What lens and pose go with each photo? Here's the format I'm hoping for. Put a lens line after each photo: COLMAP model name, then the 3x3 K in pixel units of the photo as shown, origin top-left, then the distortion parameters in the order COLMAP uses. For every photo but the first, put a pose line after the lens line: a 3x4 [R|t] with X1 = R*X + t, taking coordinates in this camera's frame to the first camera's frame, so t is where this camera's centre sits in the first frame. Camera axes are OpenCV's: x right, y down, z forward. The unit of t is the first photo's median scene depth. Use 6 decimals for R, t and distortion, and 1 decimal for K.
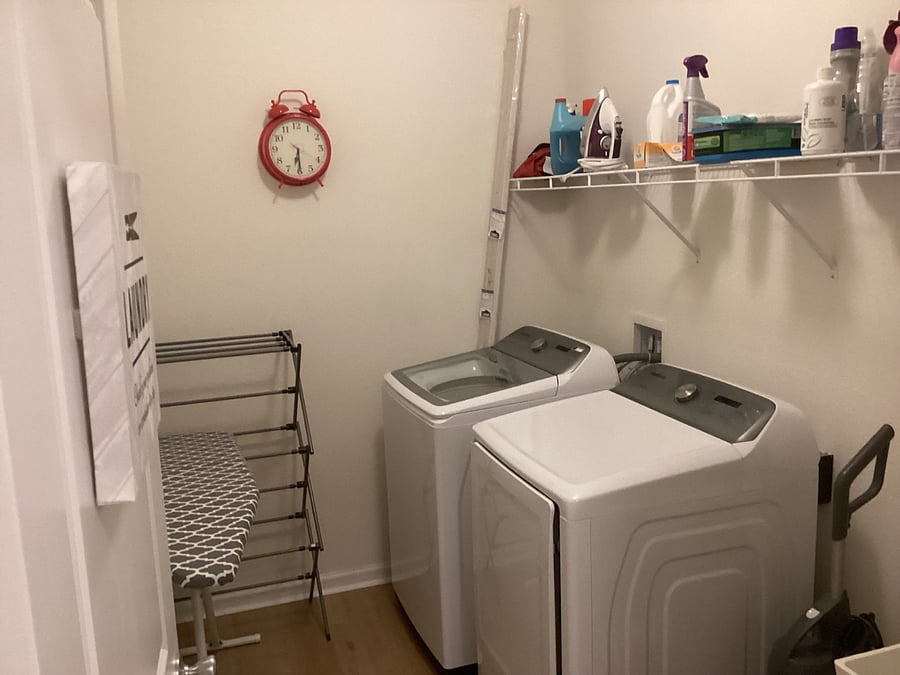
lens RADIAL K [[841.1, 0, 451.6], [0, 841.1, 337.7], [0, 0, 1]] dist [-0.008883, 0.000000]
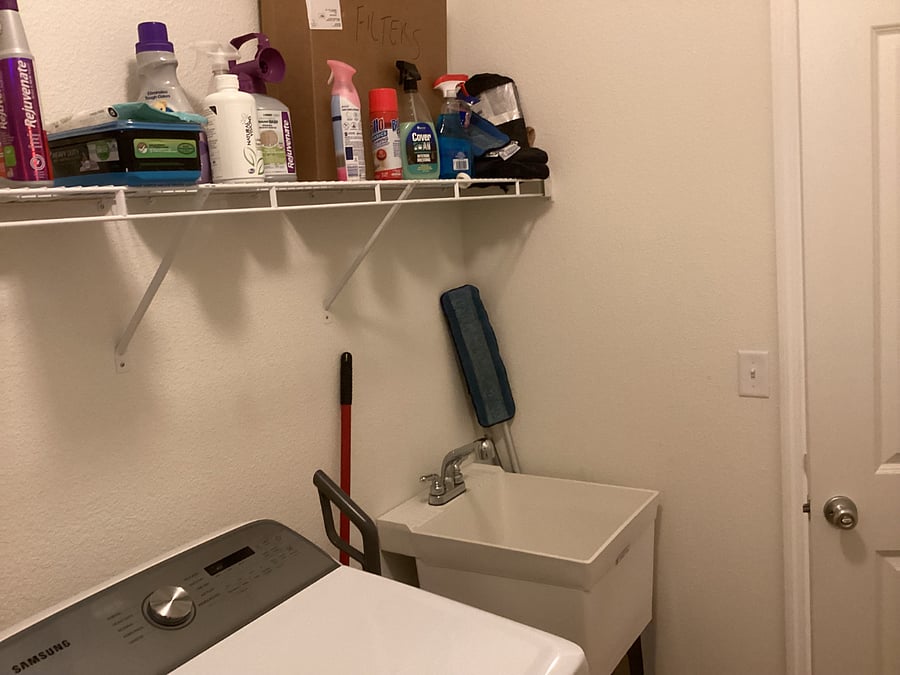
lens RADIAL K [[841.1, 0, 453.2], [0, 841.1, 335.8], [0, 0, 1]] dist [-0.008883, 0.000000]
pose [[-0.622474, -0.047458, 0.781200, -0.269253], [0.215525, 0.949172, 0.229396, -0.205227], [-0.752380, 0.311161, -0.580606, 1.250943]]
